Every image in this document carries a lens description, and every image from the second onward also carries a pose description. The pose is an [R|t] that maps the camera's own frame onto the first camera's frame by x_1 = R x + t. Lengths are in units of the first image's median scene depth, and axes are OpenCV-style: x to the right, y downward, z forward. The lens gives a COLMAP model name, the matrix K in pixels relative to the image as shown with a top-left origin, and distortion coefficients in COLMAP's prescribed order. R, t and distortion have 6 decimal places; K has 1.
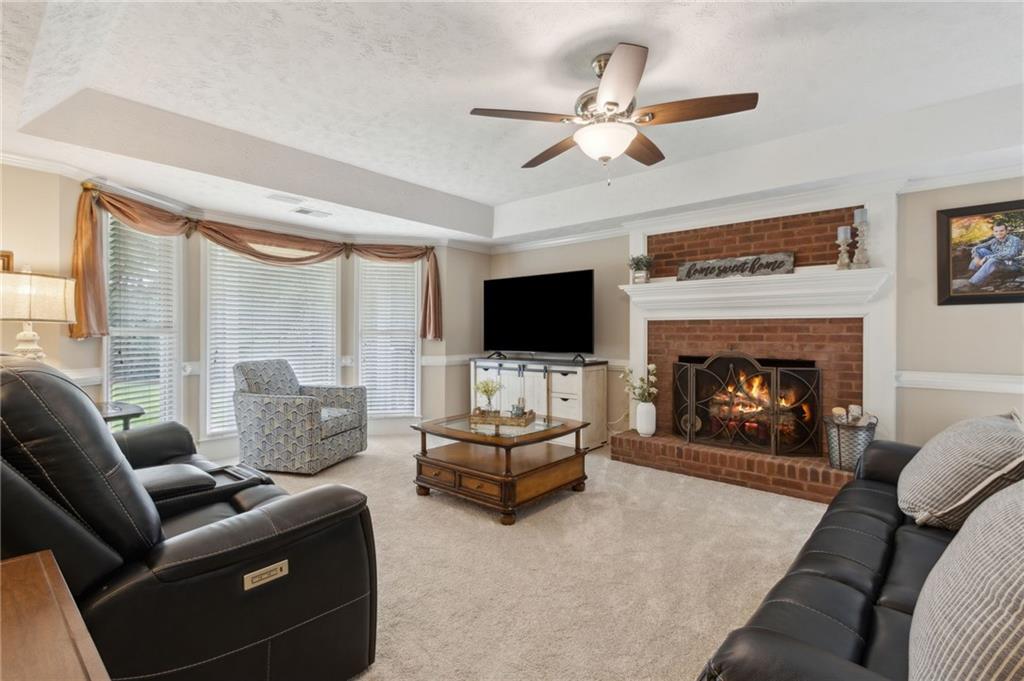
lens RADIAL K [[480.9, 0, 507.5], [0, 480.9, 332.0], [0, 0, 1]] dist [-0.003283, -0.000037]
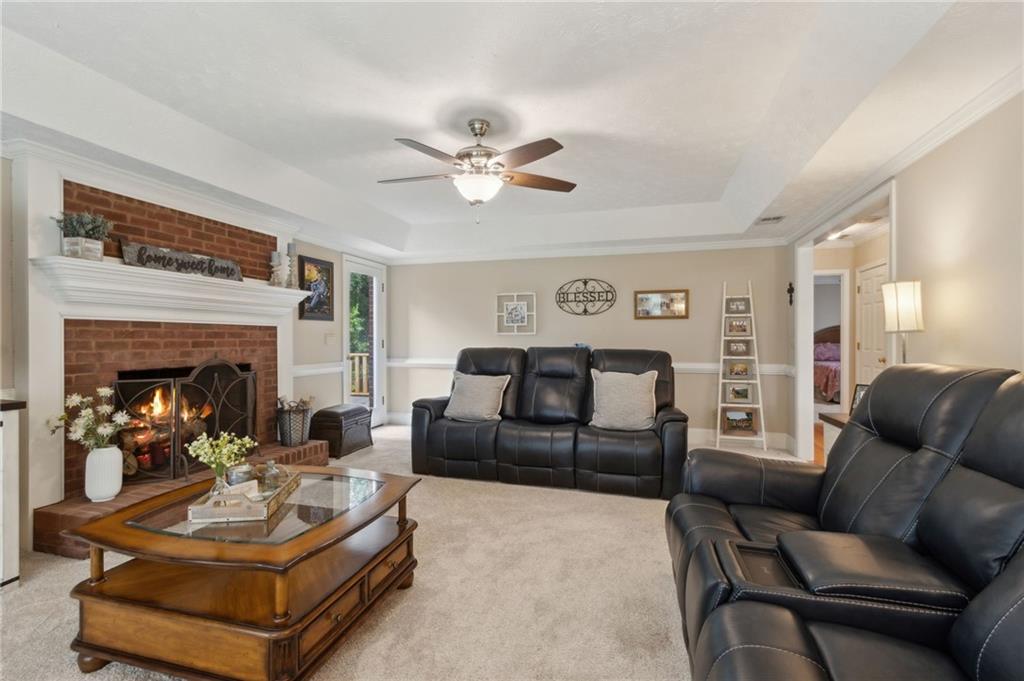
lens RADIAL K [[475.7, 0, 499.8], [0, 475.7, 338.0], [0, 0, 1]] dist [0.005353, 0.000311]
pose [[-0.411758, -0.003938, 0.911285, -0.539636], [-0.005887, 0.999981, 0.001661, -0.004040], [-0.911274, -0.004681, -0.411774, 0.823110]]
